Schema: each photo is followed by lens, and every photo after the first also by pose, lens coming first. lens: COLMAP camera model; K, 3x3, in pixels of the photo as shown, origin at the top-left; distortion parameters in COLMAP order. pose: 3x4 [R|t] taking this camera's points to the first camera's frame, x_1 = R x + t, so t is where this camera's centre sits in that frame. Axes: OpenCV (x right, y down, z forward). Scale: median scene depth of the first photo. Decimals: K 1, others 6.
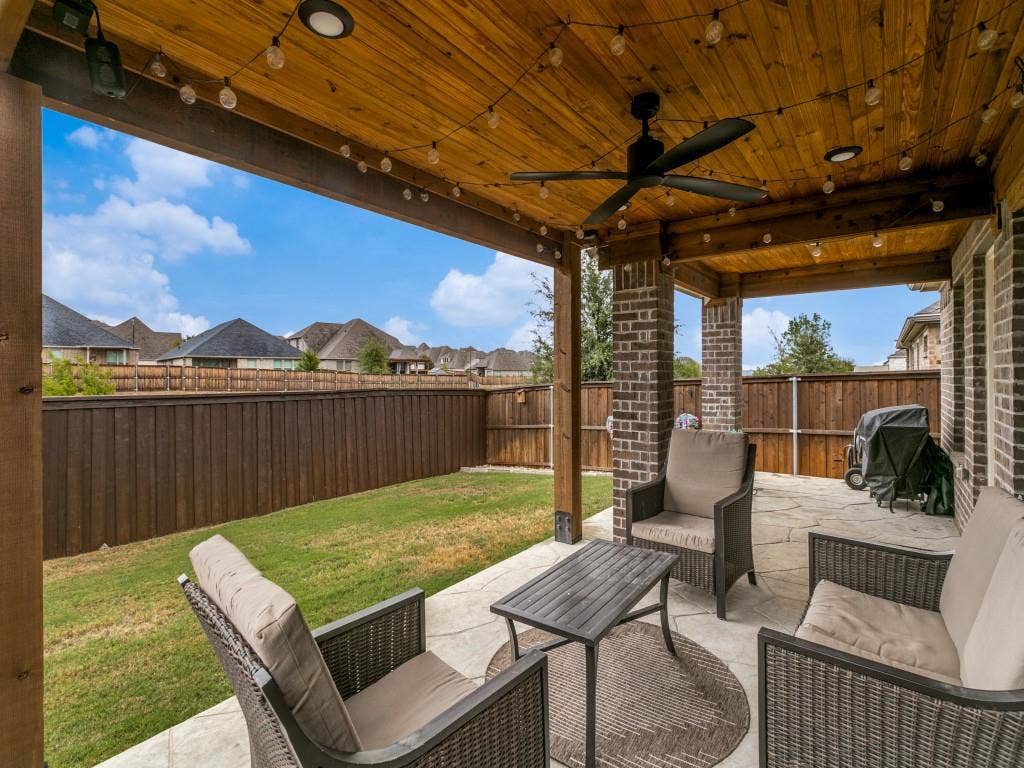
lens RADIAL K [[485.2, 0, 511.1], [0, 485.2, 372.1], [0, 0, 1]] dist [0.000936, 0.000272]
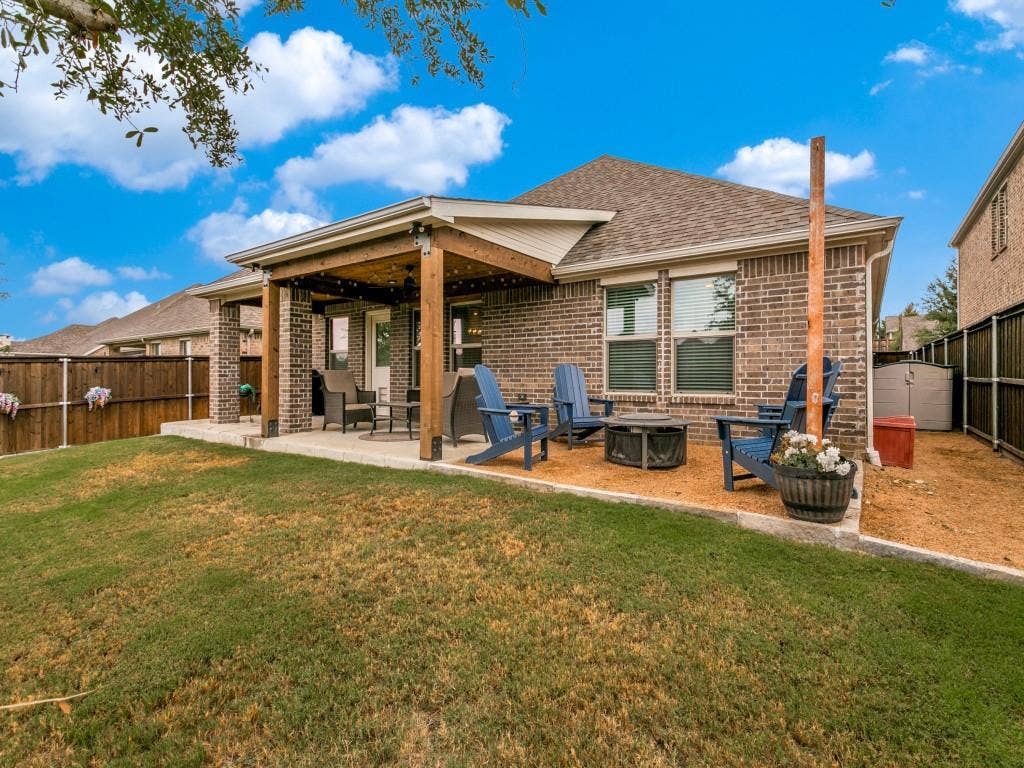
lens RADIAL K [[485.2, 0, 511.1], [0, 485.2, 372.1], [0, 0, 1]] dist [0.000936, 0.000272]
pose [[-0.021251, 0.012010, 0.999702, -1.167347], [-0.004049, 0.999919, -0.012099, 0.090880], [-0.999766, -0.004305, -0.021201, 0.118097]]
